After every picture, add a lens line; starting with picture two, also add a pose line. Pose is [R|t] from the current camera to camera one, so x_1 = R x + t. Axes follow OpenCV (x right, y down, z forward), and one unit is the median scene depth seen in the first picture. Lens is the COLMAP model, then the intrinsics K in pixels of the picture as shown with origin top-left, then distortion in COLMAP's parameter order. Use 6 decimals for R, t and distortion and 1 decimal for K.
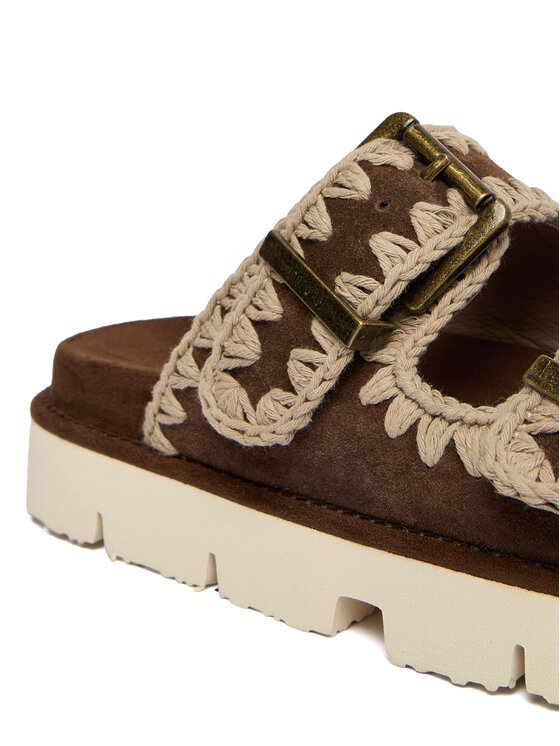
lens RADIAL K [[1033.6, 0, 280.0], [0, 1033.6, 373.0], [0, 0, 1]] dist [-0.103366, 0.016609]
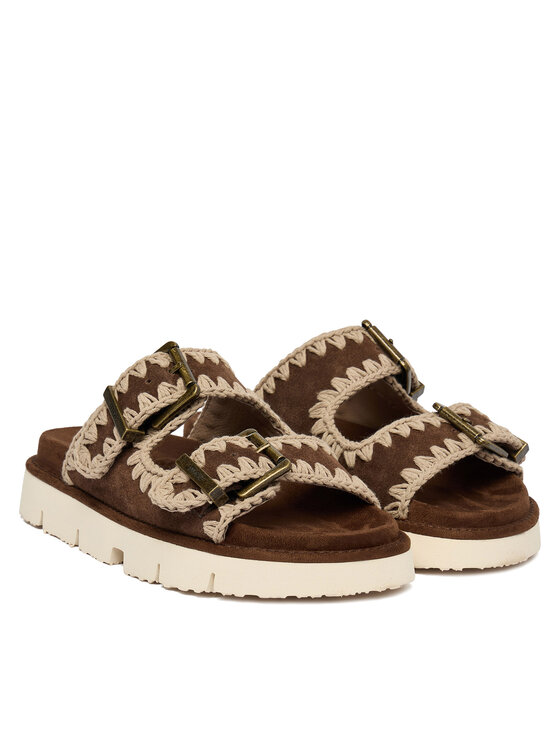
lens RADIAL K [[2197.4, 0, 280.0], [0, 2197.4, 373.0], [0, 0, 1]] dist [-2.097315, 0.031813]
pose [[0.939534, 0.119571, -0.320904, 1.917356], [-0.162889, 0.980309, -0.111633, 0.312276], [0.301237, 0.157155, 0.940510, -3.463941]]
